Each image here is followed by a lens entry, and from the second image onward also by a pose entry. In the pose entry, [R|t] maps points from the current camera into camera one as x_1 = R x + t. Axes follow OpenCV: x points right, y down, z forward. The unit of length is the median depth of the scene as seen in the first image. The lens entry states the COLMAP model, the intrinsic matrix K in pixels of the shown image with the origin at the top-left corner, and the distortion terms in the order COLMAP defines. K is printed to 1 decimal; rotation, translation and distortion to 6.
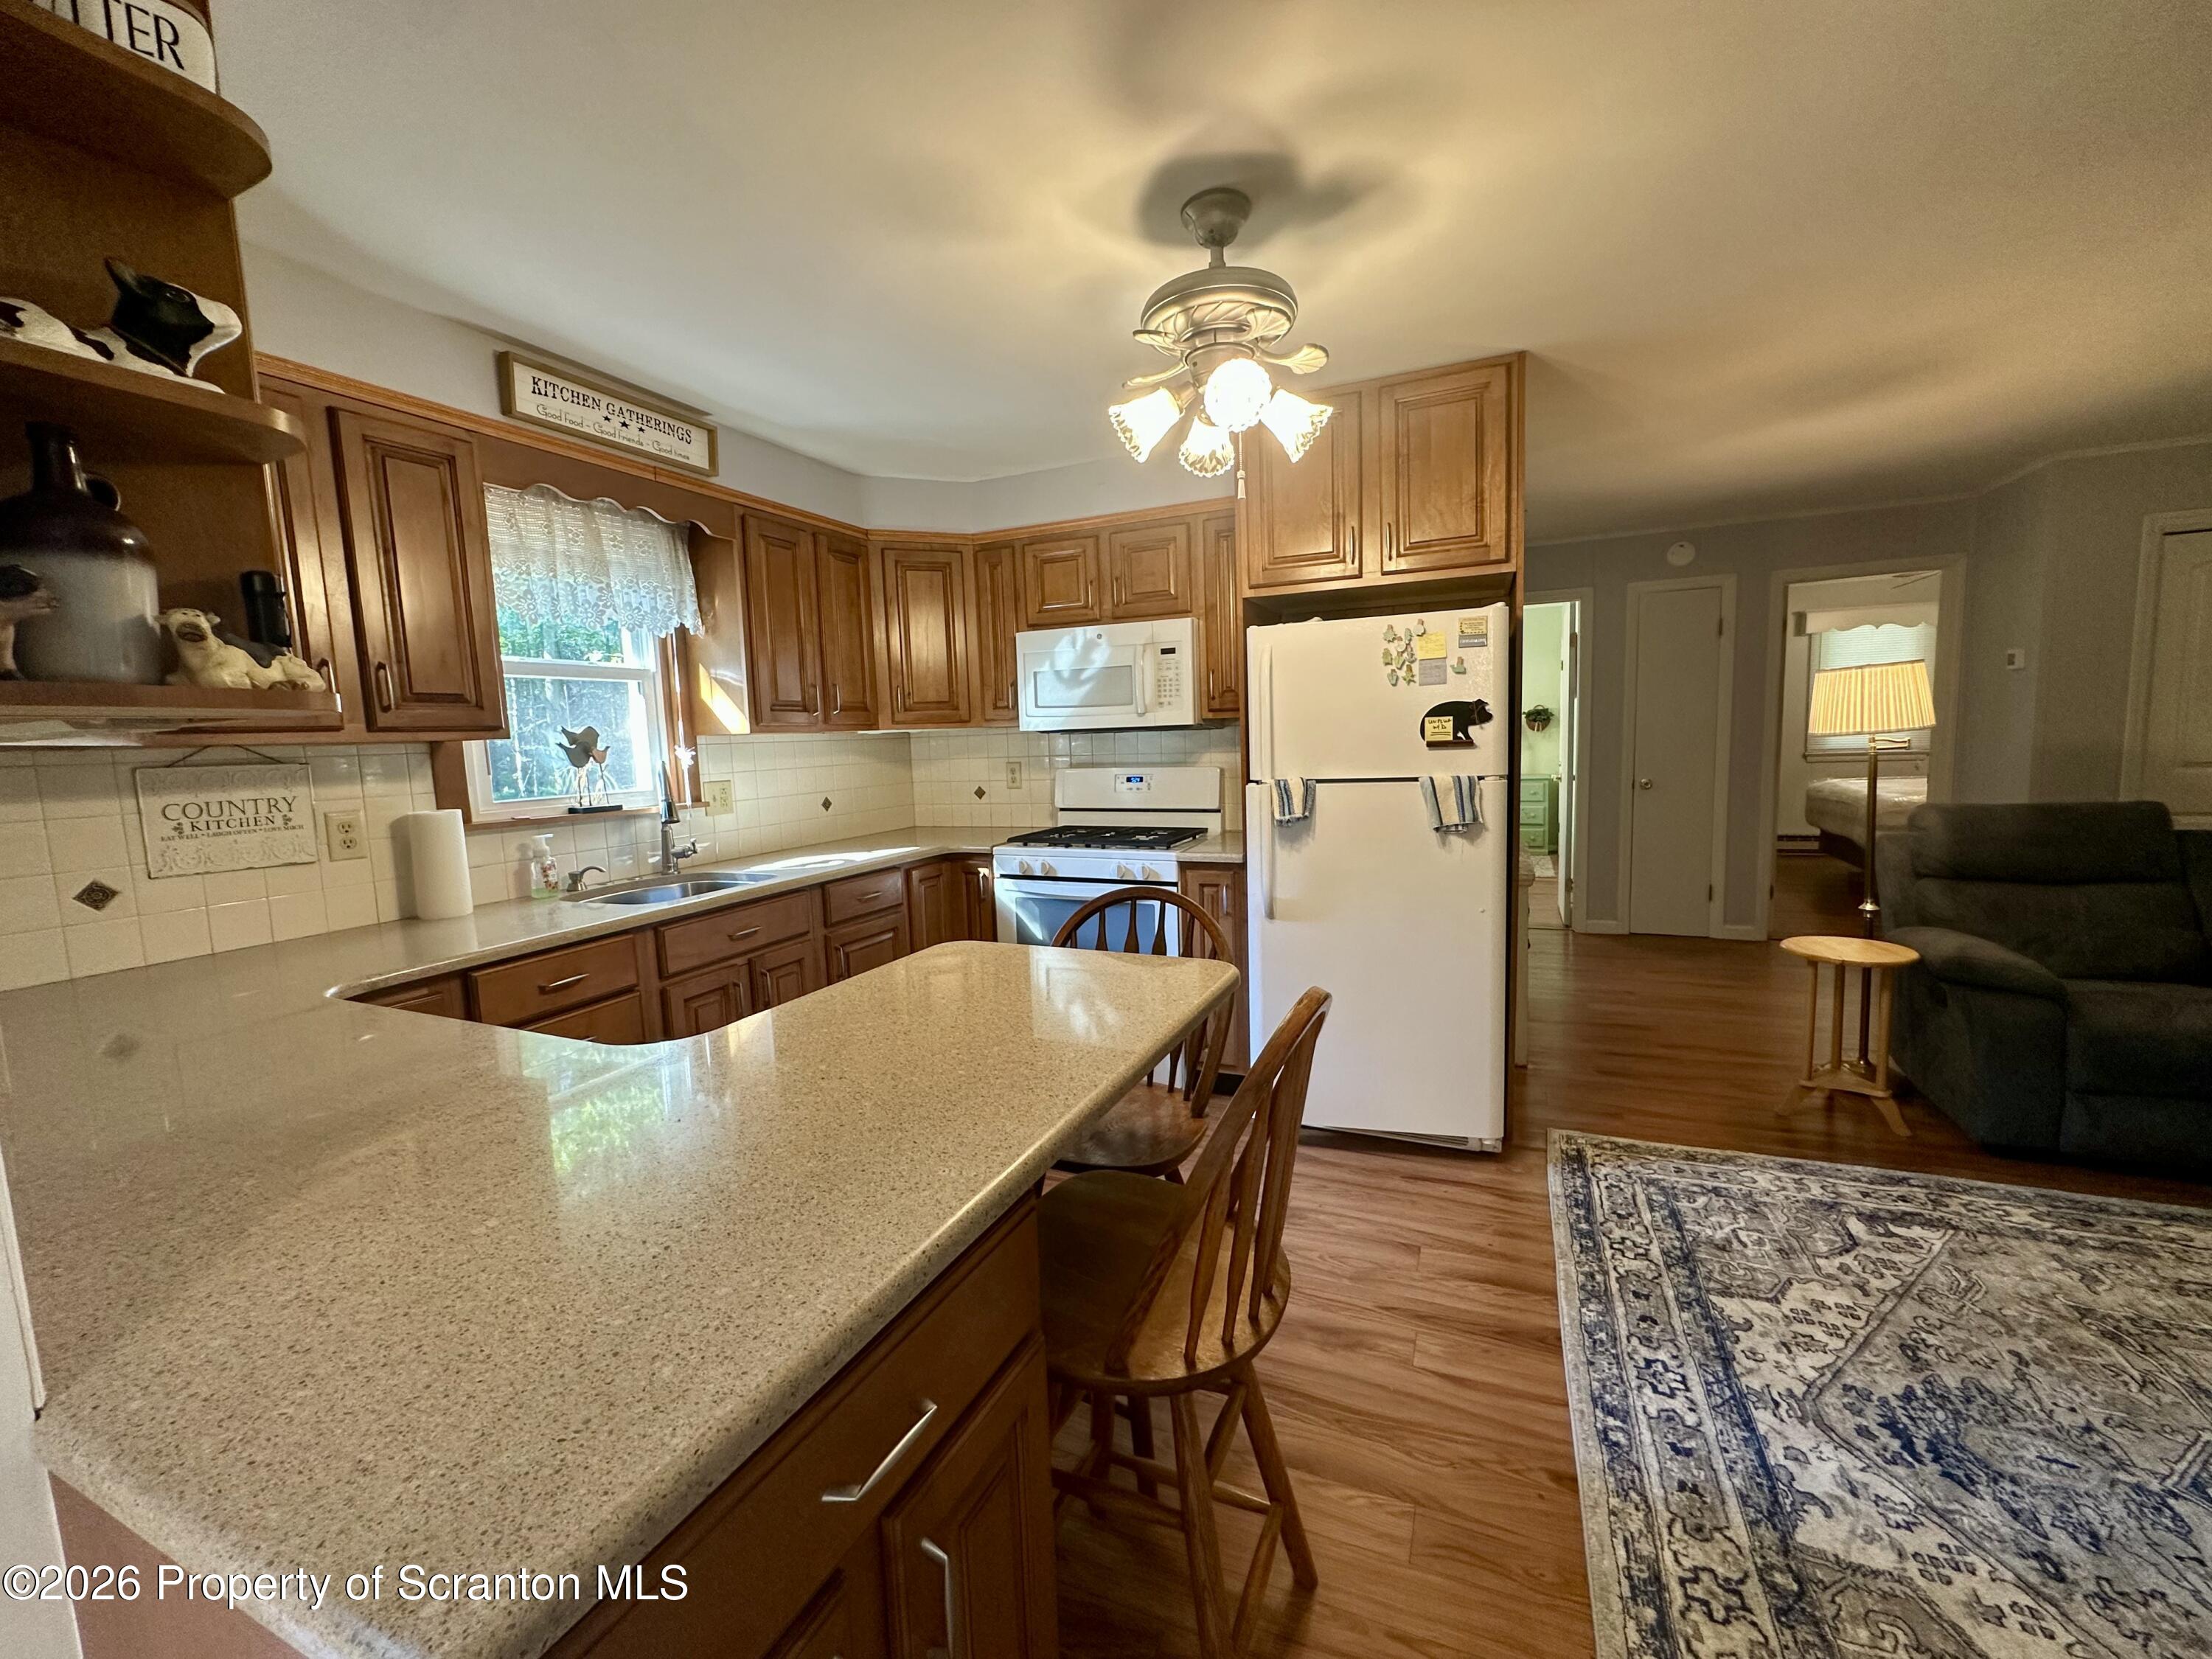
lens RADIAL K [[881.5, 0, 1111.3], [0, 881.5, 832.3], [0, 0, 1]] dist [-0.009589, 0.000727]
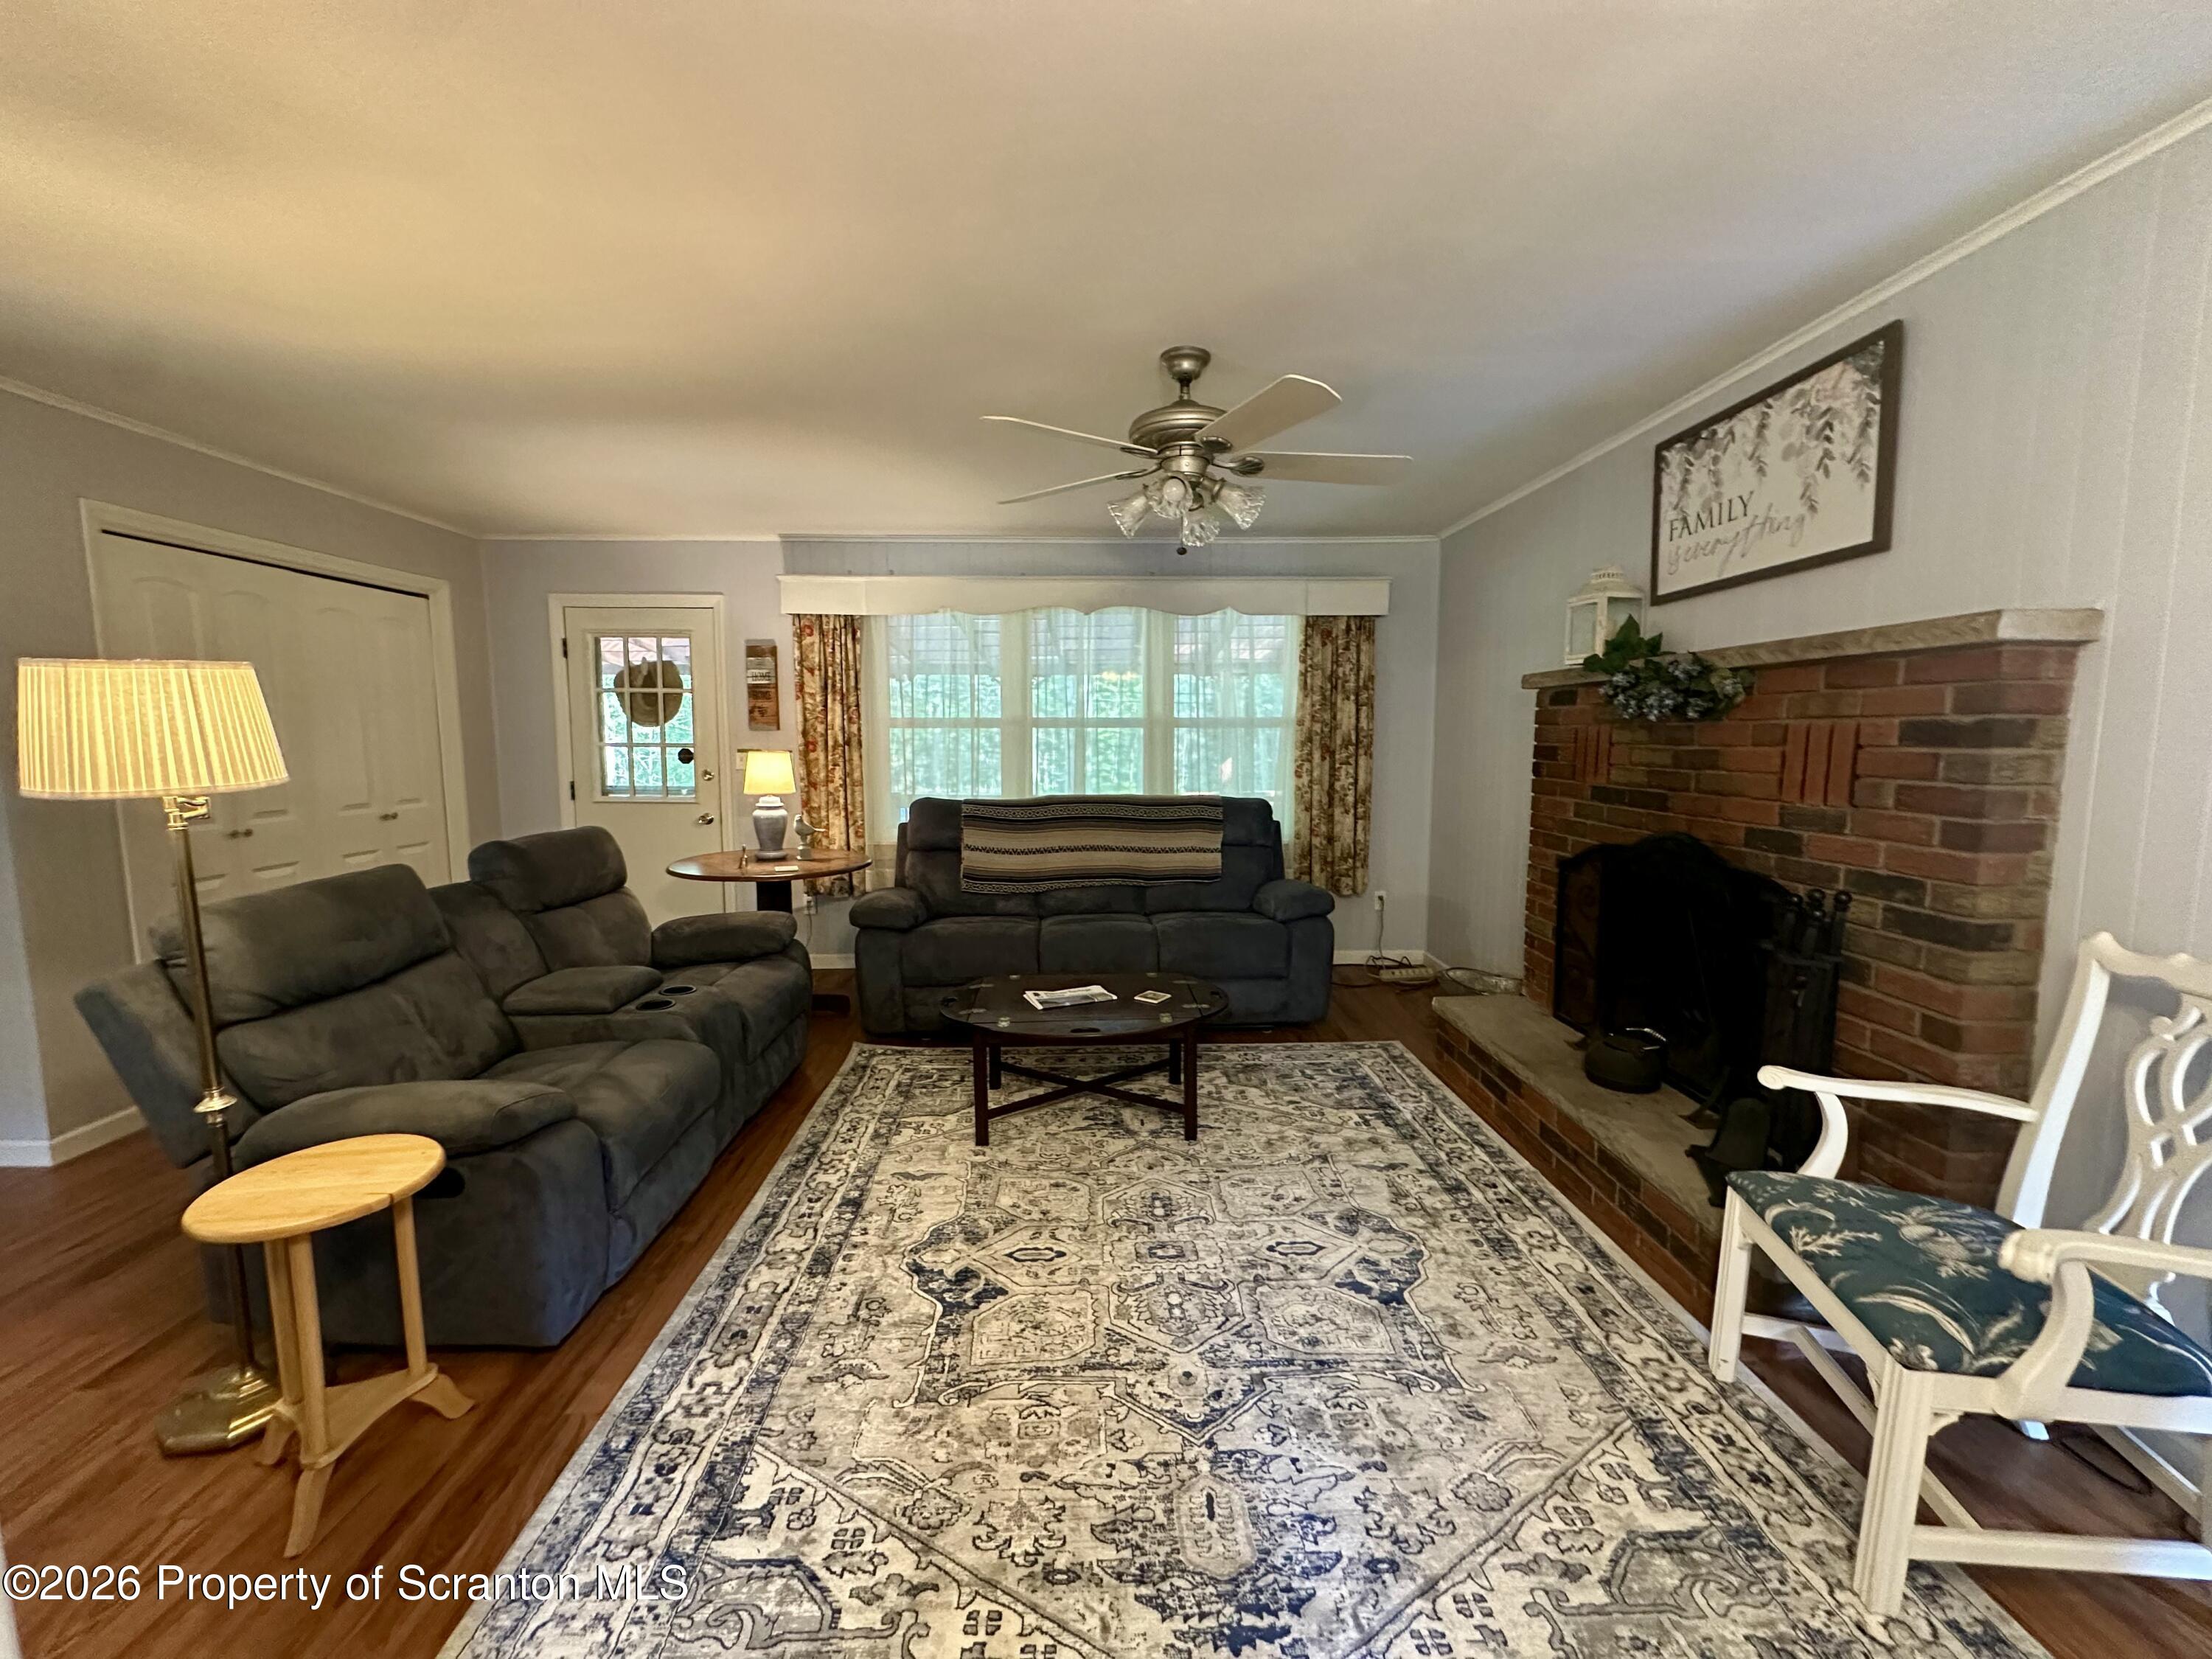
lens RADIAL K [[887.8, 0, 1103.8], [0, 887.8, 827.8], [0, 0, 1]] dist [-0.001274, 0.000467]
pose [[-0.420999, -0.056323, 0.905311, 0.177698], [0.117316, 0.986306, 0.115918, -0.113479], [-0.899442, 0.155009, -0.408627, 0.932218]]
